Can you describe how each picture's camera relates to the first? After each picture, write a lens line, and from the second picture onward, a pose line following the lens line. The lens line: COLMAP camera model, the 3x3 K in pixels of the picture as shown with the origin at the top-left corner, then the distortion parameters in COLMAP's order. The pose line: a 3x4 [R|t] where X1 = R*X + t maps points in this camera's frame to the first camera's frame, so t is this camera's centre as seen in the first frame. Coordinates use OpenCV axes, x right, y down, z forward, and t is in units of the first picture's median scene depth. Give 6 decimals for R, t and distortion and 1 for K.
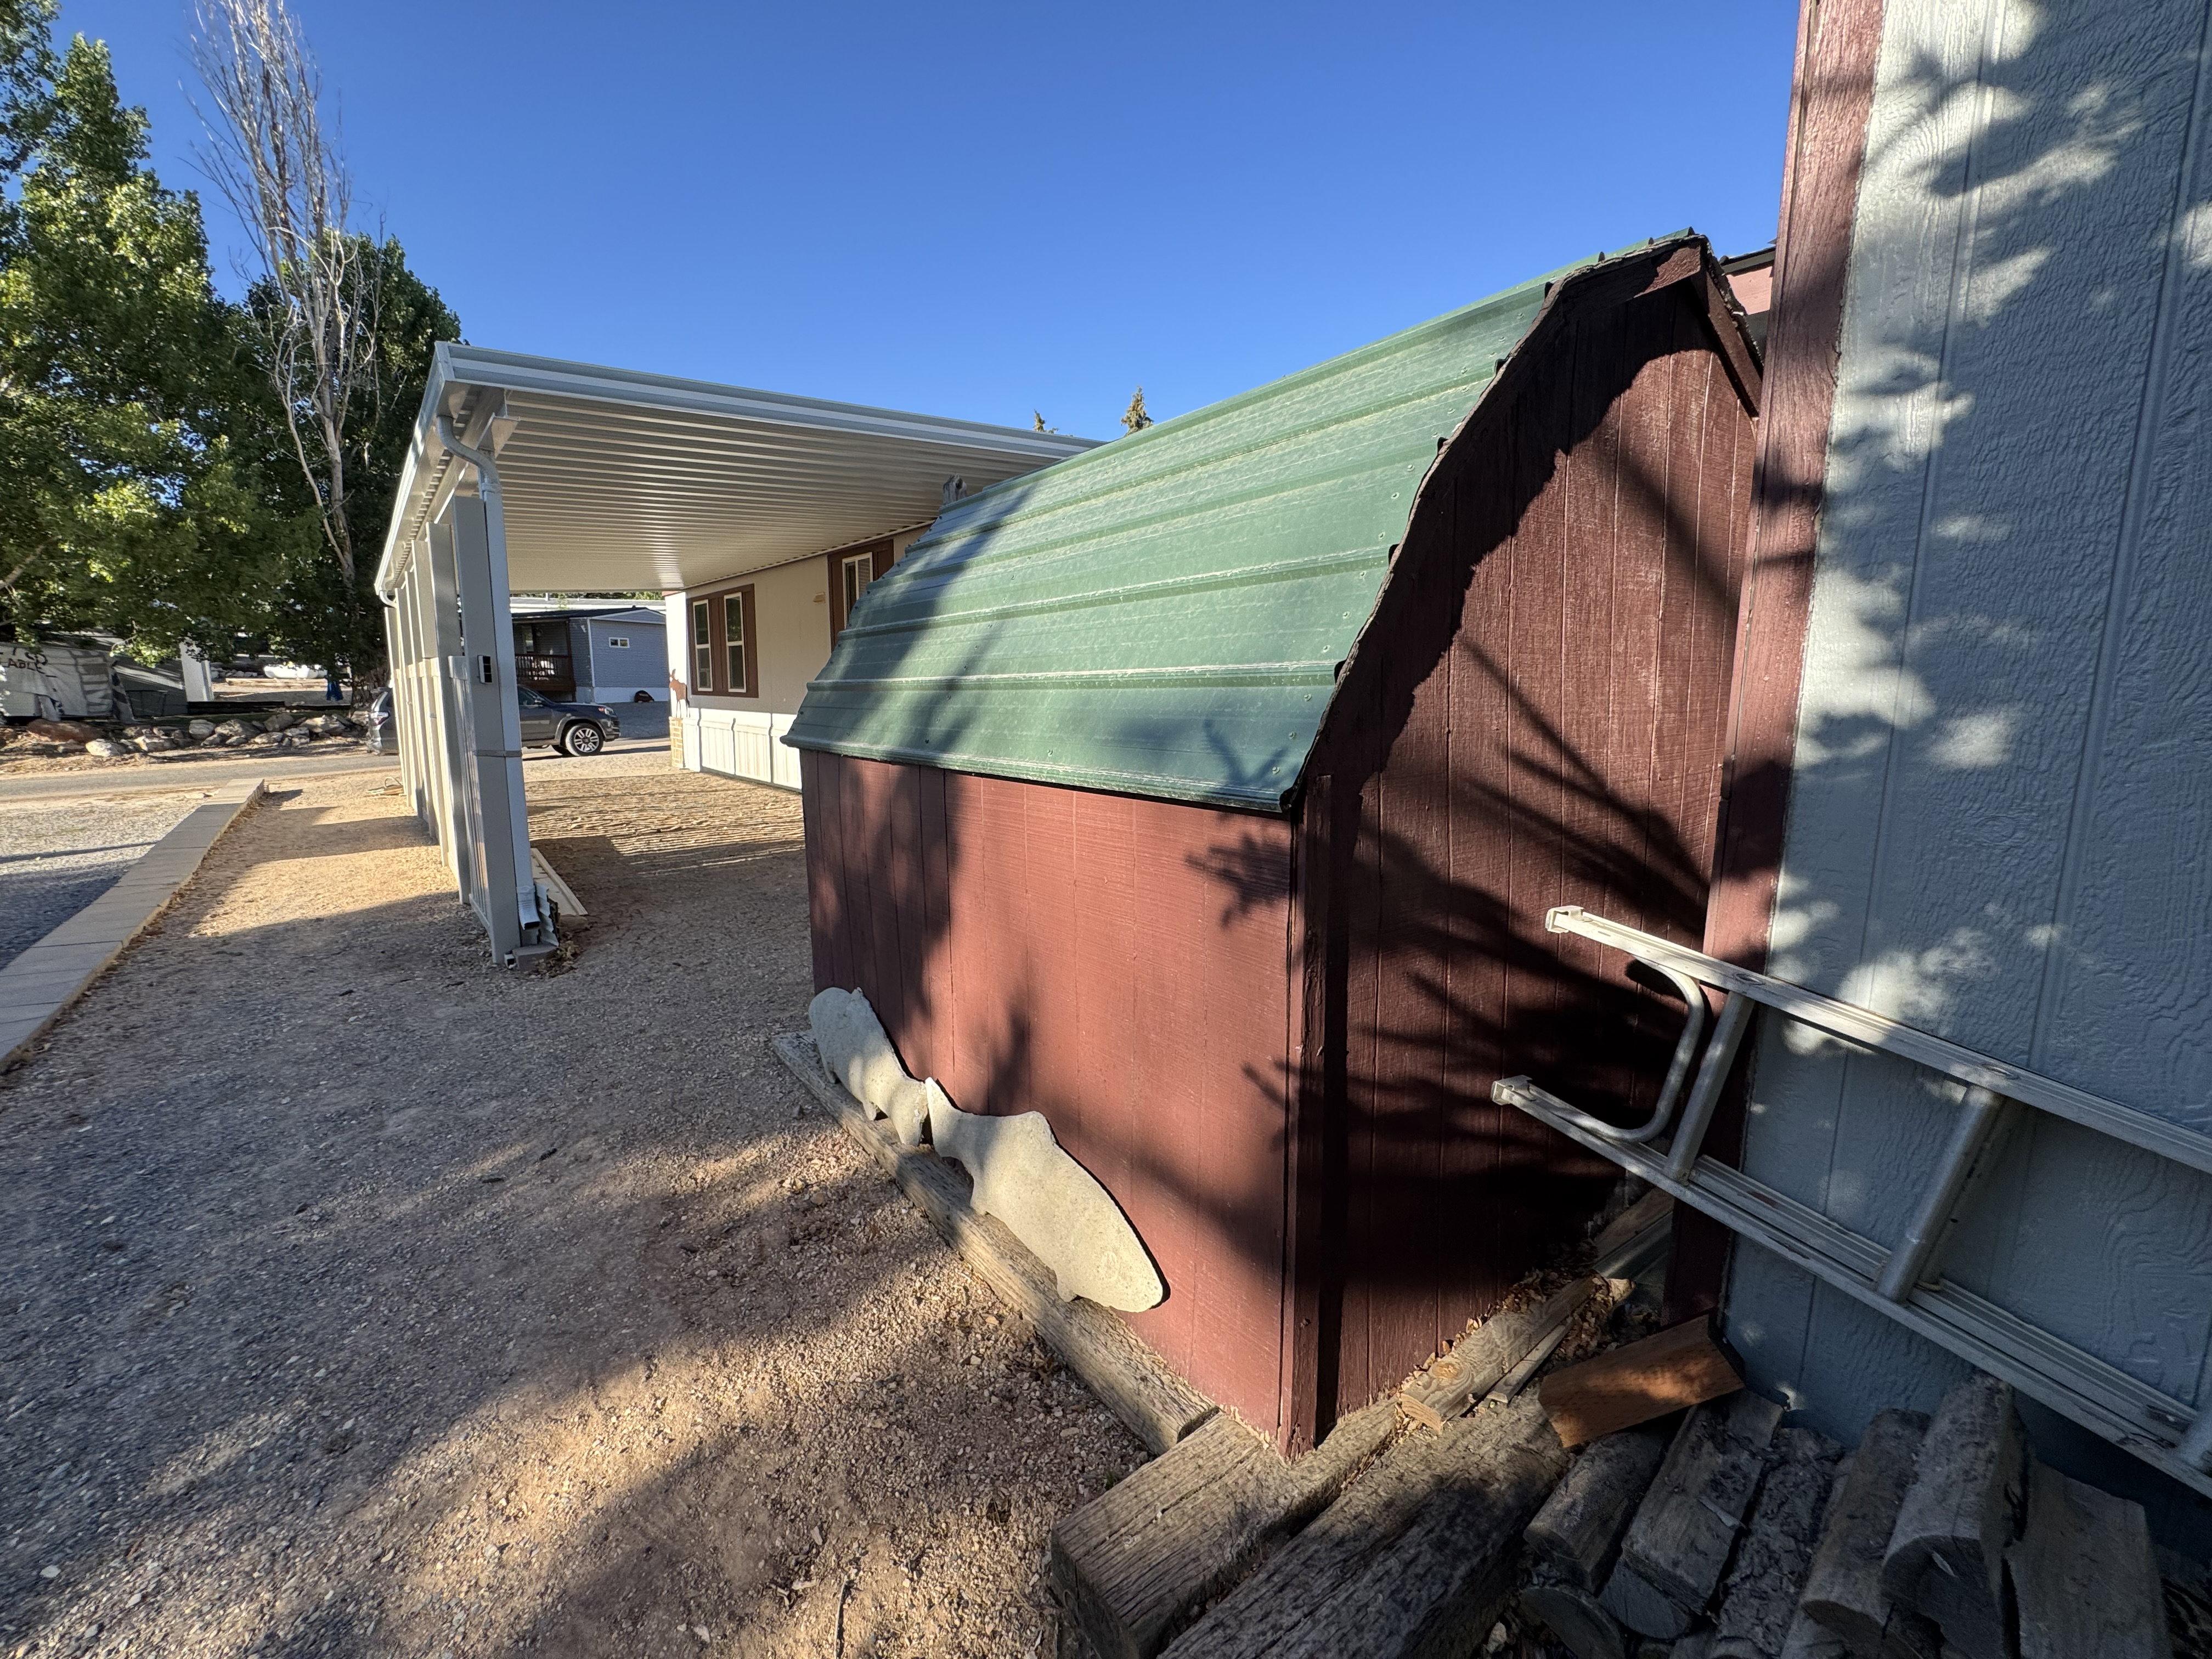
lens RADIAL K [[893.1, 0, 1097.3], [0, 893.1, 831.9], [0, 0, 1]] dist [-0.000553, -0.000107]
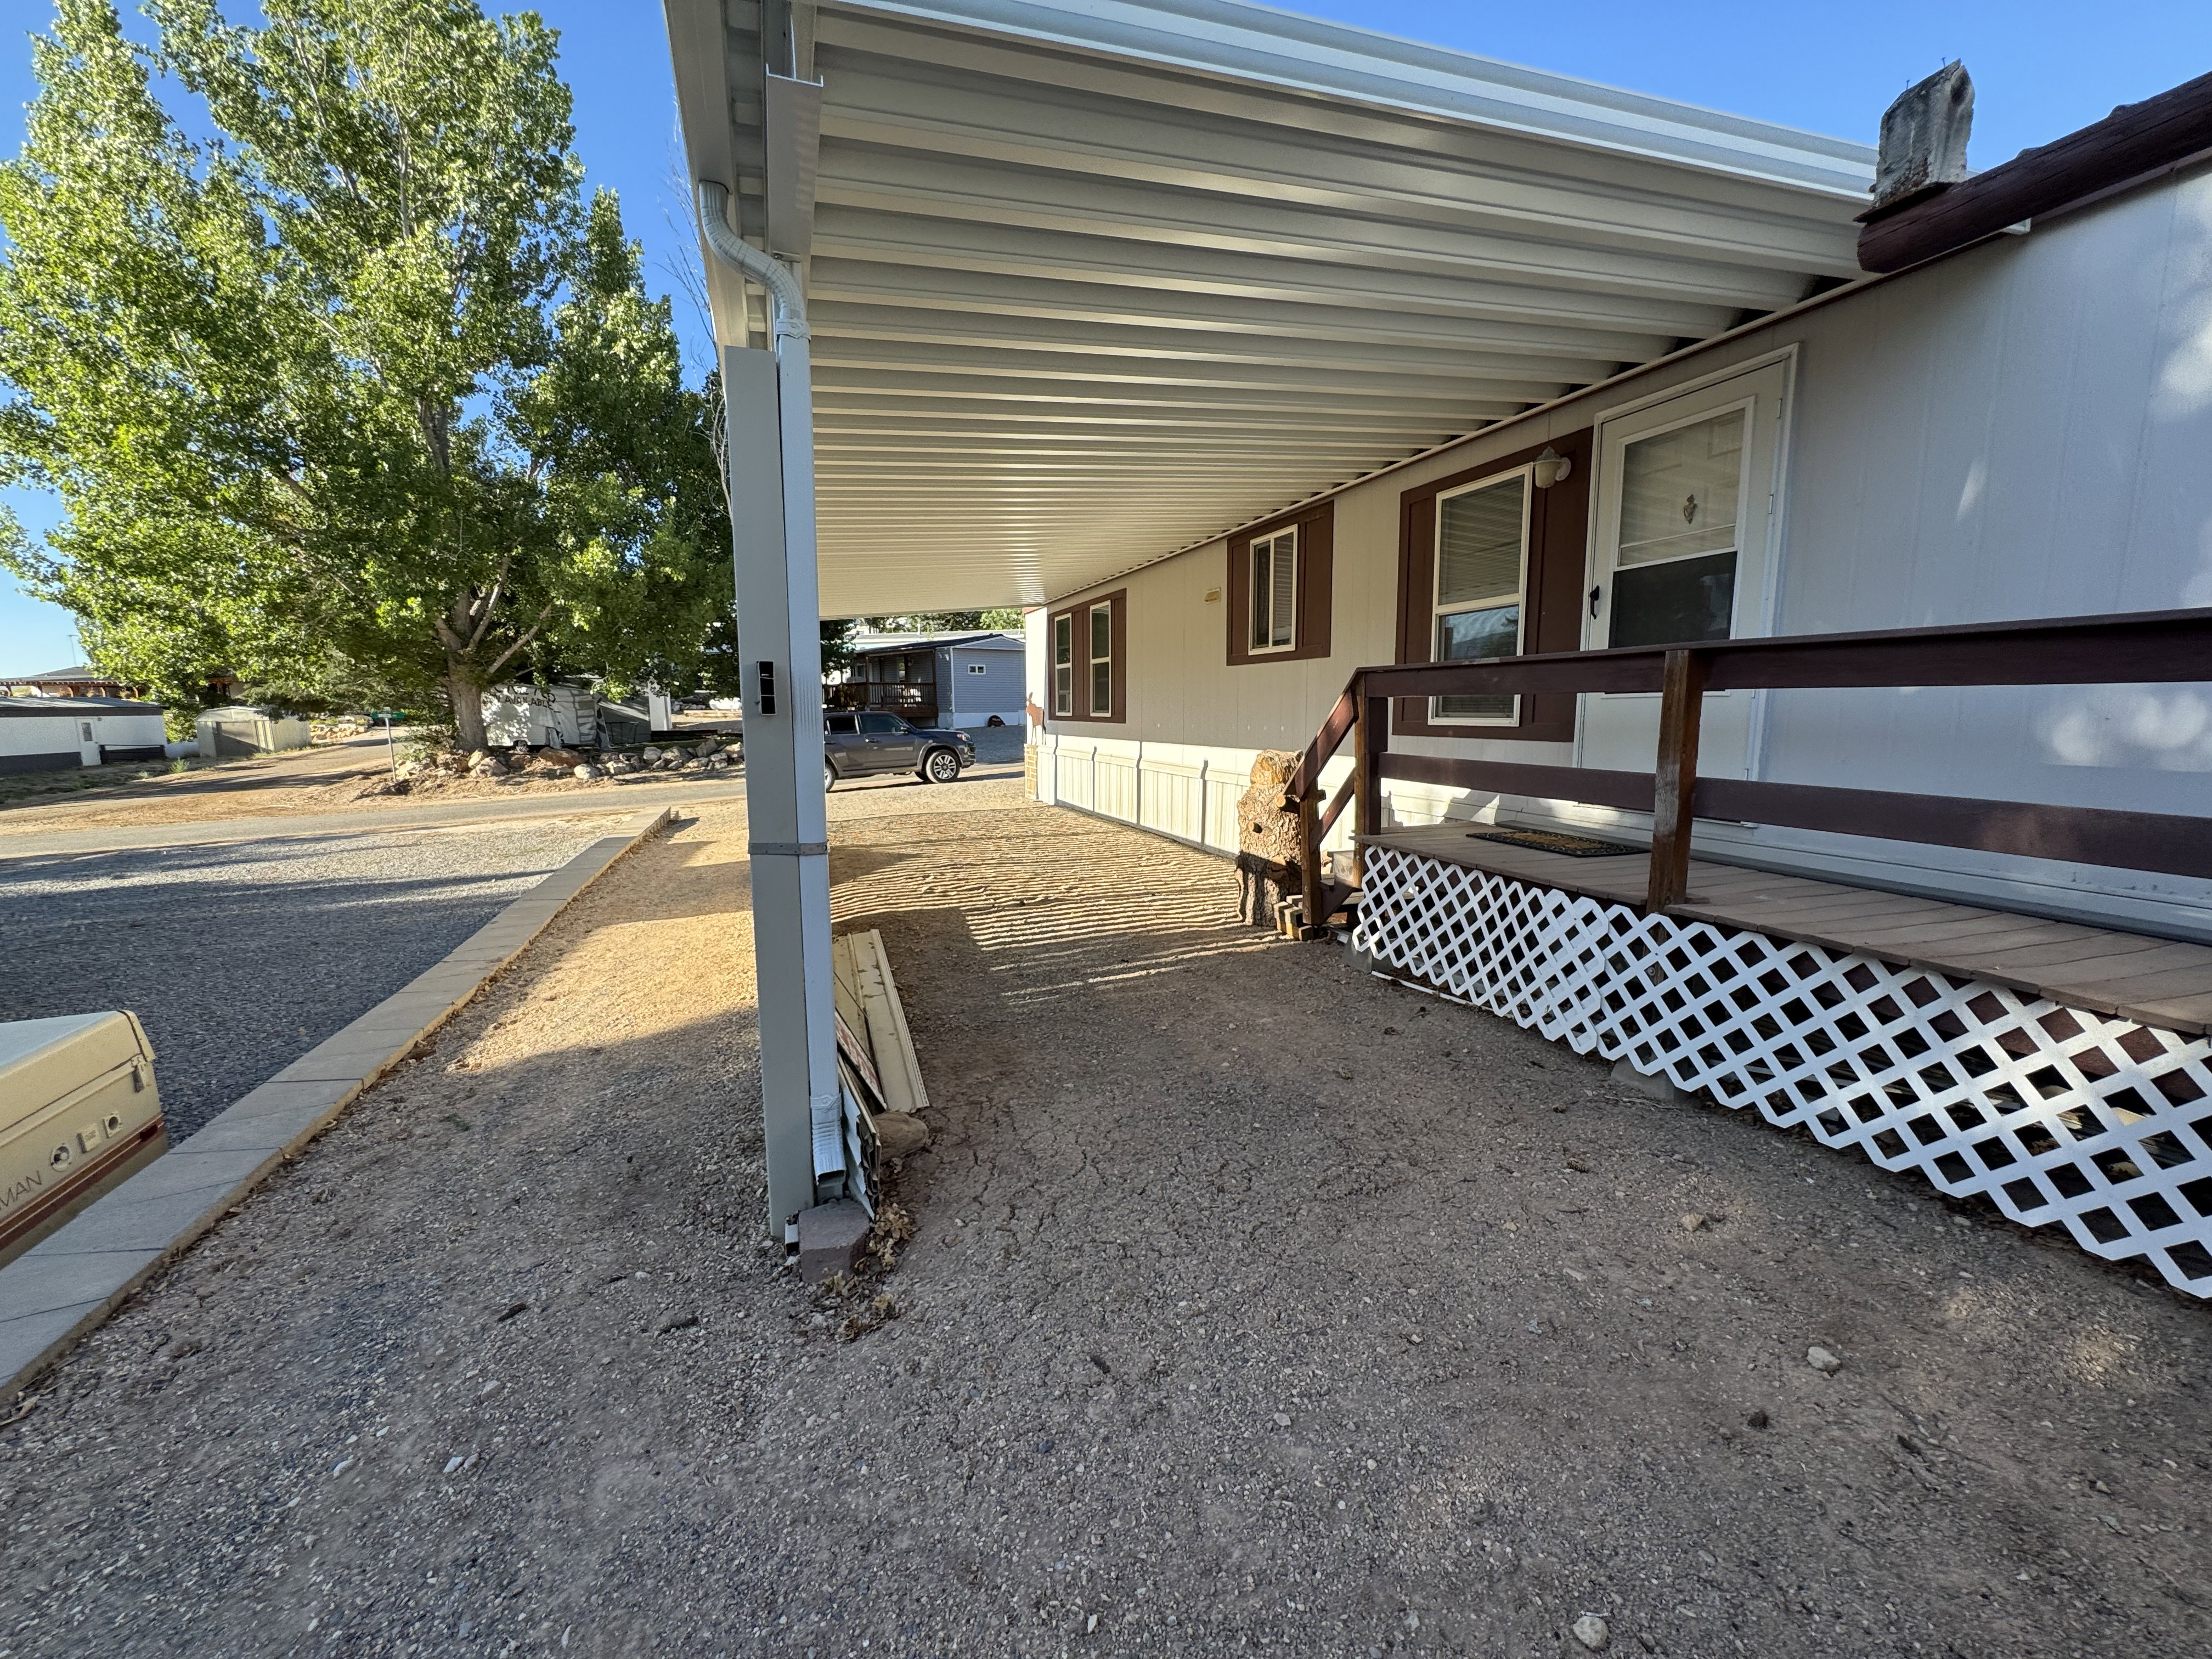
lens RADIAL K [[893.1, 0, 1097.3], [0, 893.1, 831.9], [0, 0, 1]] dist [-0.000553, -0.000107]
pose [[0.939281, 0.028165, -0.341991, -0.081561], [-0.035276, 0.999271, -0.014590, -0.024554], [0.341331, 0.025769, 0.939590, 0.144710]]
